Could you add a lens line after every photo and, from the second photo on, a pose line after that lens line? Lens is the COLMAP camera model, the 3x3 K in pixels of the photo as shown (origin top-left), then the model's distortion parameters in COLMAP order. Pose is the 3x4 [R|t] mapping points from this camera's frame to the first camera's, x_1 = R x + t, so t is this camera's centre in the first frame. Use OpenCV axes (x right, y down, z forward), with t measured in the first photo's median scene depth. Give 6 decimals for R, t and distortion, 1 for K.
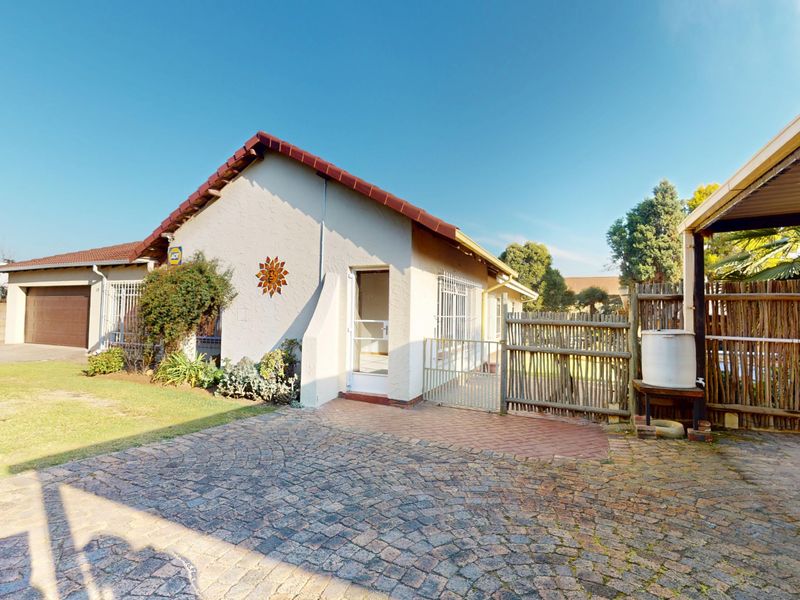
lens RADIAL K [[389.1, 0, 400.0], [0, 389.1, 300.0], [0, 0, 1]] dist [-0.003758, 0.000015]
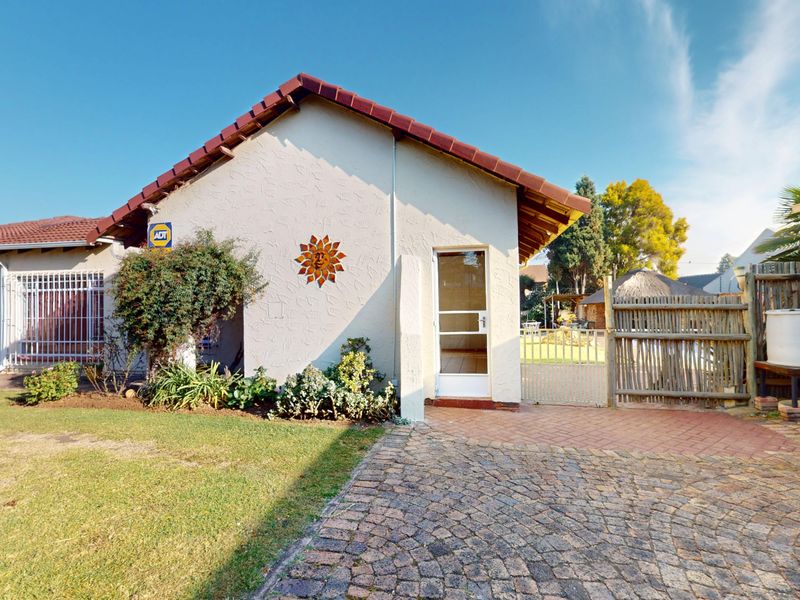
lens RADIAL K [[389.1, 0, 400.0], [0, 389.1, 300.0], [0, 0, 1]] dist [-0.003758, 0.000015]
pose [[0.971003, -0.027783, 0.237448, -0.420531], [0.022375, 0.999426, 0.025441, 0.003437], [-0.238018, -0.019390, 0.971067, 0.221344]]
